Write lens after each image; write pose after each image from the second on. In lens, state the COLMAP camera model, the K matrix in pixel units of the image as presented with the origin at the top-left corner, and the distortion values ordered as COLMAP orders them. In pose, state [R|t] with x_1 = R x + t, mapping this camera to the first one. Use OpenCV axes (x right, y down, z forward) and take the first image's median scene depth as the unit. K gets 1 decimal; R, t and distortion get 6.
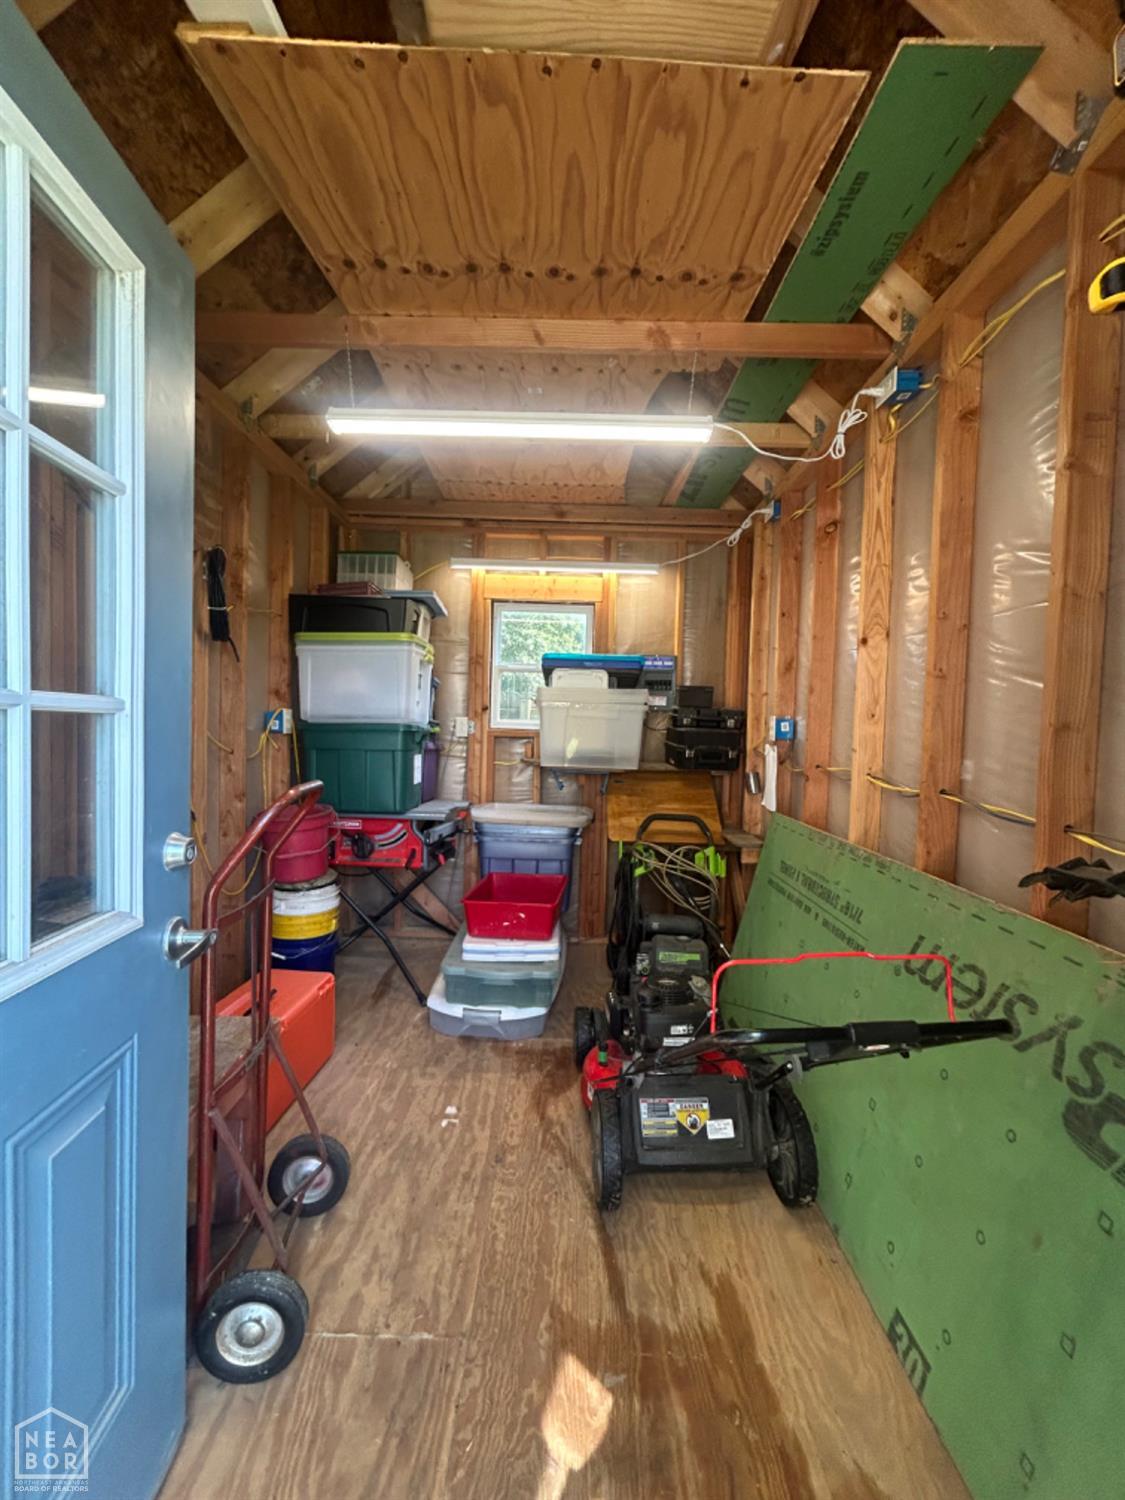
lens RADIAL K [[608.4, 0, 566.4], [0, 608.4, 748.6], [0, 0, 1]] dist [0.002003, 0.001121]
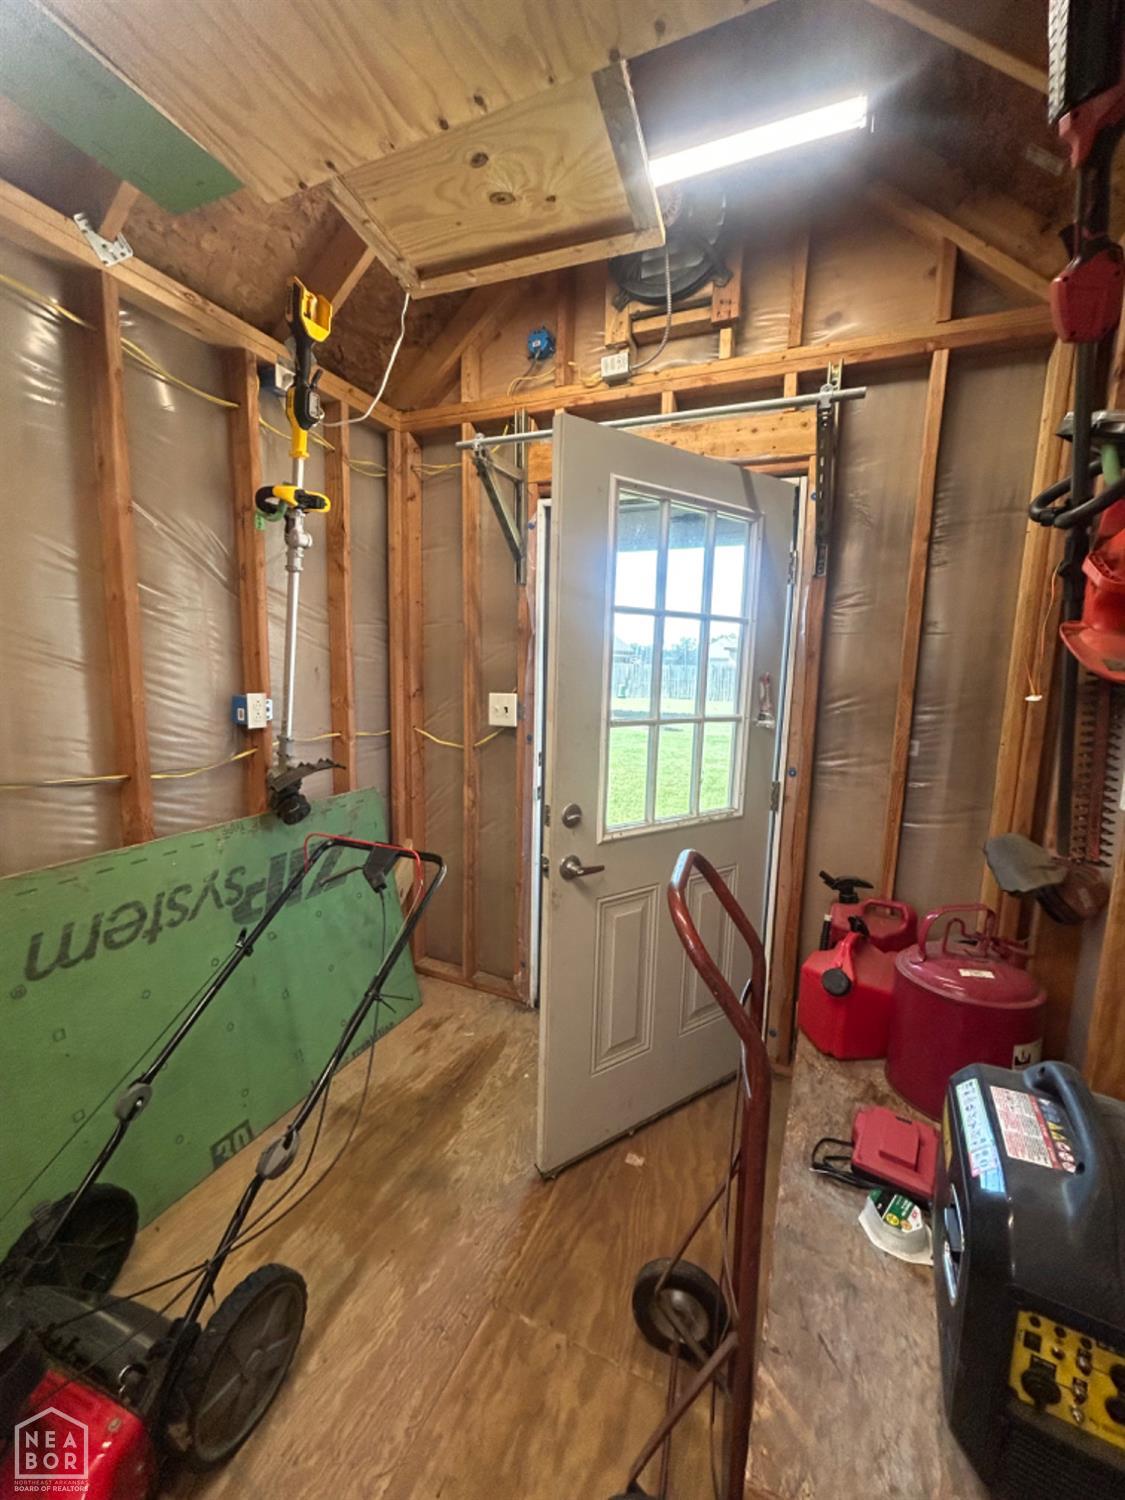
lens RADIAL K [[608.4, 0, 562.4], [0, 608.4, 747.2], [0, 0, 1]] dist [0.002003, 0.001121]
pose [[-0.906495, -0.105955, 0.408705, -0.601474], [-0.032847, 0.982764, 0.181923, -0.206862], [-0.420936, 0.151488, -0.894351, 1.732780]]
